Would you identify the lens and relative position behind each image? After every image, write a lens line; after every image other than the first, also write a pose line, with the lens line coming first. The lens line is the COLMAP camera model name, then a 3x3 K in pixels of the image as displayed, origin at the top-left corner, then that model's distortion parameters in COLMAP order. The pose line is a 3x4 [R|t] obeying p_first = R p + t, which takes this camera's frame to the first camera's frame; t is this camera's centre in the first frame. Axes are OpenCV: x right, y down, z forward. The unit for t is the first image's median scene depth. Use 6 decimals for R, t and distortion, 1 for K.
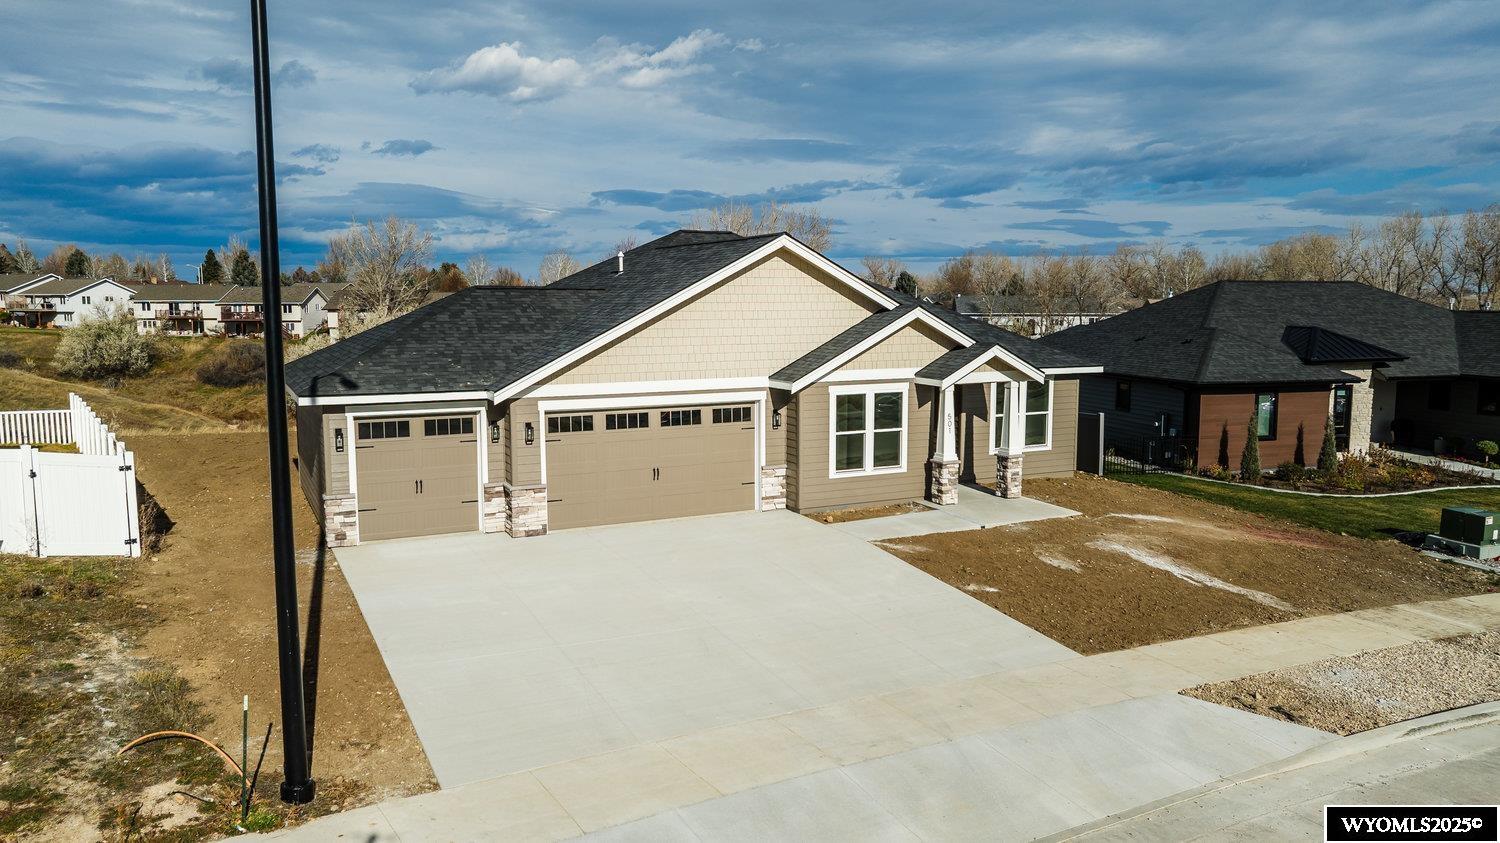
lens RADIAL K [[1045.7, 0, 750.0], [0, 1045.7, 421.5], [0, 0, 1]] dist [-0.046132, 0.061887]
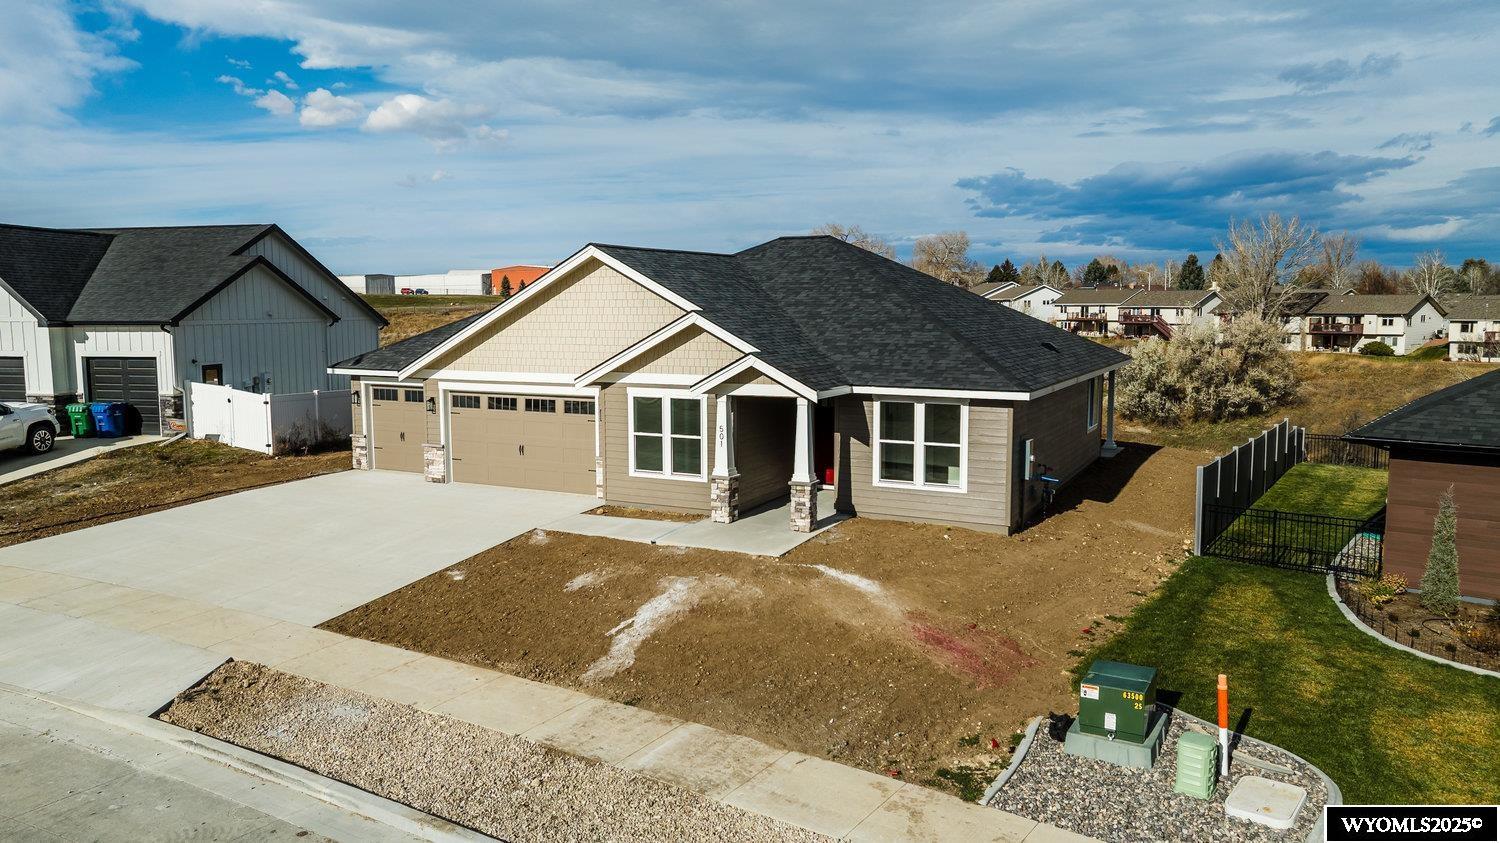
lens RADIAL K [[1048.3, 0, 750.0], [0, 1048.3, 421.5], [0, 0, 1]] dist [-0.031771, 0.034730]
pose [[0.584379, 0.087656, -0.806733, 0.993034], [-0.090607, 0.994981, 0.042476, -0.055165], [0.806407, 0.048273, 0.589388, 0.479901]]
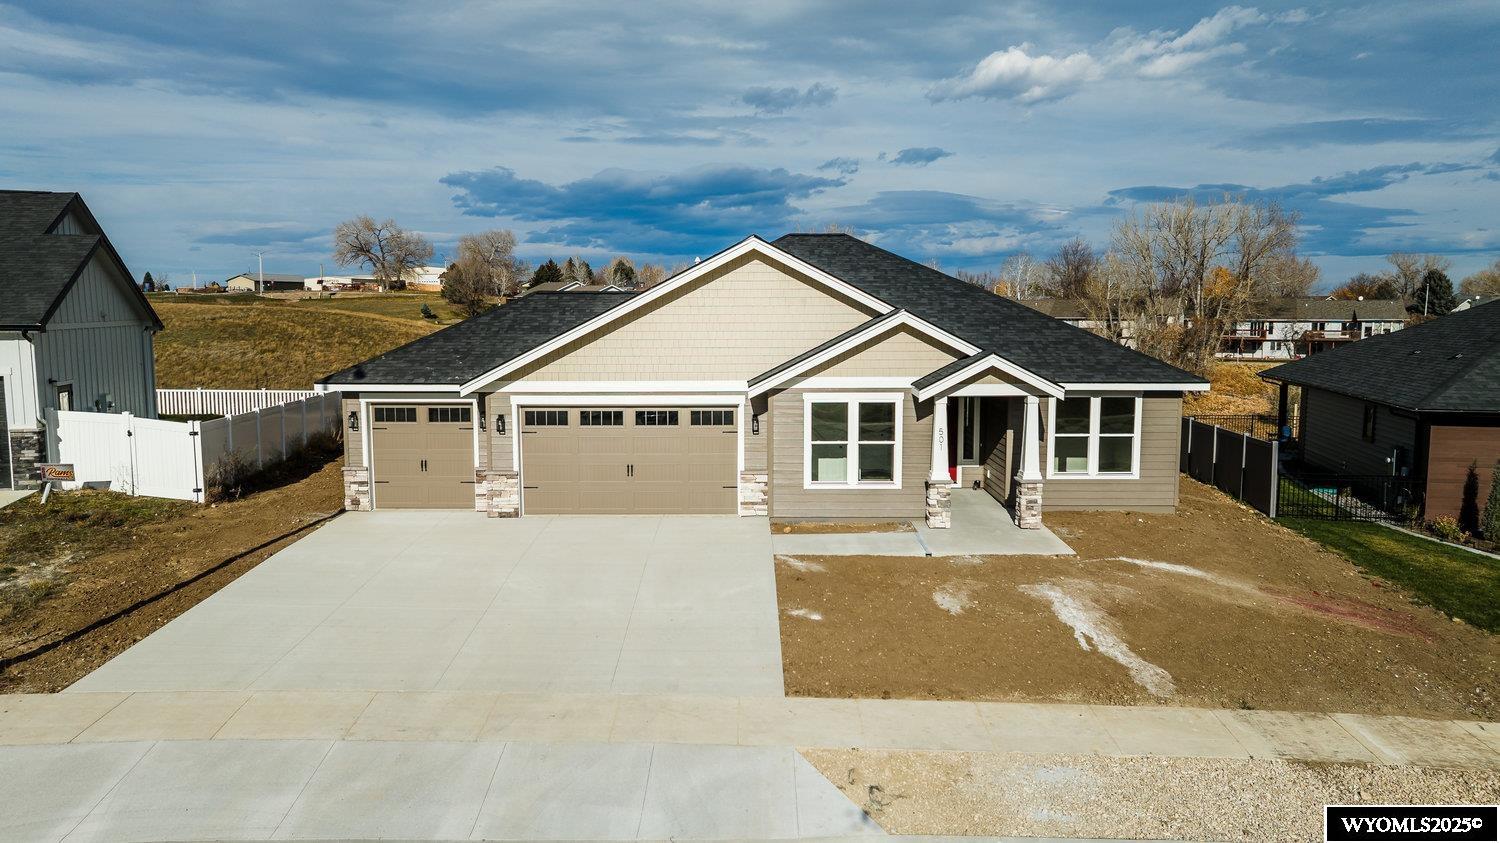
lens RADIAL K [[1048.3, 0, 750.0], [0, 1048.3, 421.5], [0, 0, 1]] dist [-0.031771, 0.034730]
pose [[0.890140, 0.049915, -0.452946, 0.469018], [-0.051442, 0.998636, 0.008956, -0.013510], [0.452775, 0.015329, 0.891493, 0.115650]]
